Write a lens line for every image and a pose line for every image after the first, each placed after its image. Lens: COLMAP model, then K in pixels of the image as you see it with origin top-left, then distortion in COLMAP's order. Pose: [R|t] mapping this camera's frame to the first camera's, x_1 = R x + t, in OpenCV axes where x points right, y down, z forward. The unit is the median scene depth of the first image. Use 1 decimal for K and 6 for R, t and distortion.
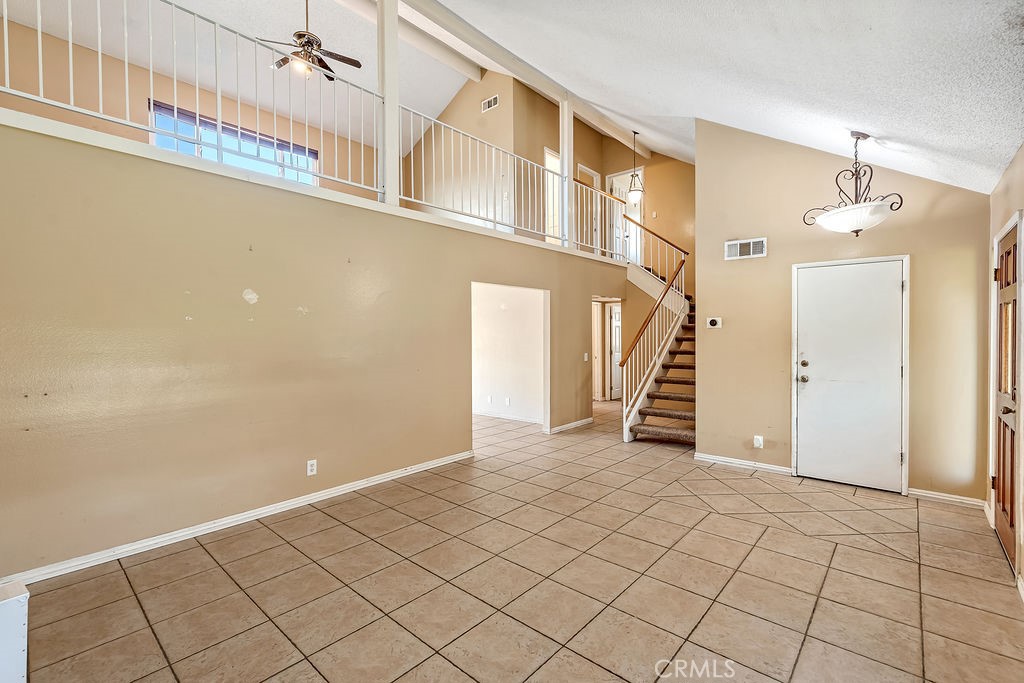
lens RADIAL K [[451.0, 0, 503.8], [0, 451.0, 341.1], [0, 0, 1]] dist [0.002019, 0.000278]
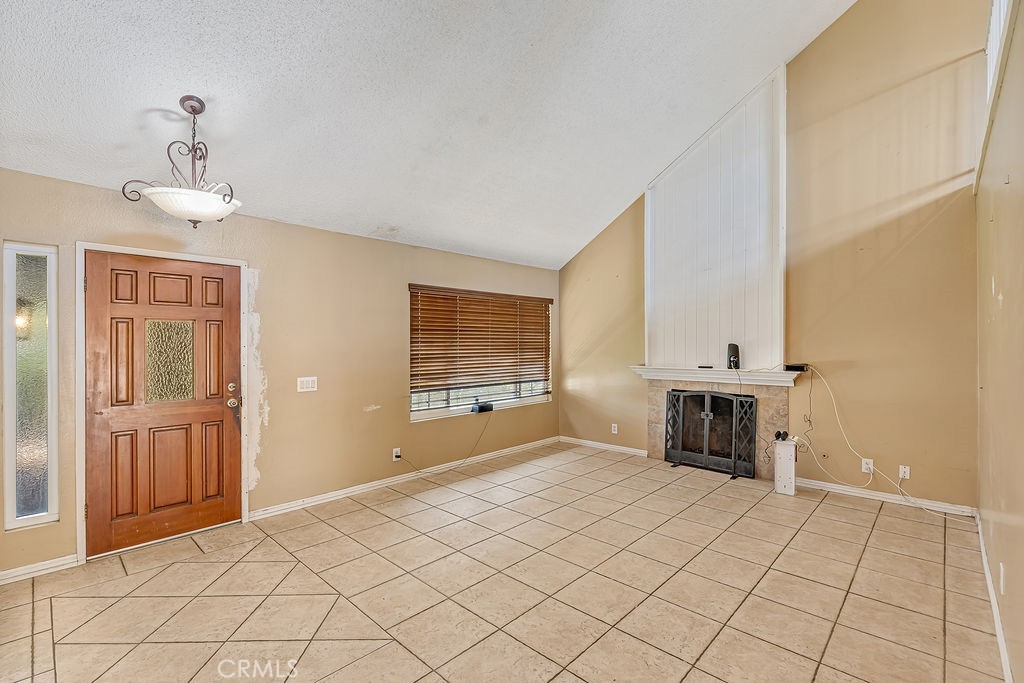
lens RADIAL K [[454.8, 0, 514.5], [0, 454.8, 341.3], [0, 0, 1]] dist [-0.001980, -0.000477]
pose [[-0.999844, 0.011104, 0.013728, 0.202964], [0.011230, 0.999895, 0.009160, -0.029457], [-0.013625, 0.009313, -0.999864, 1.895179]]
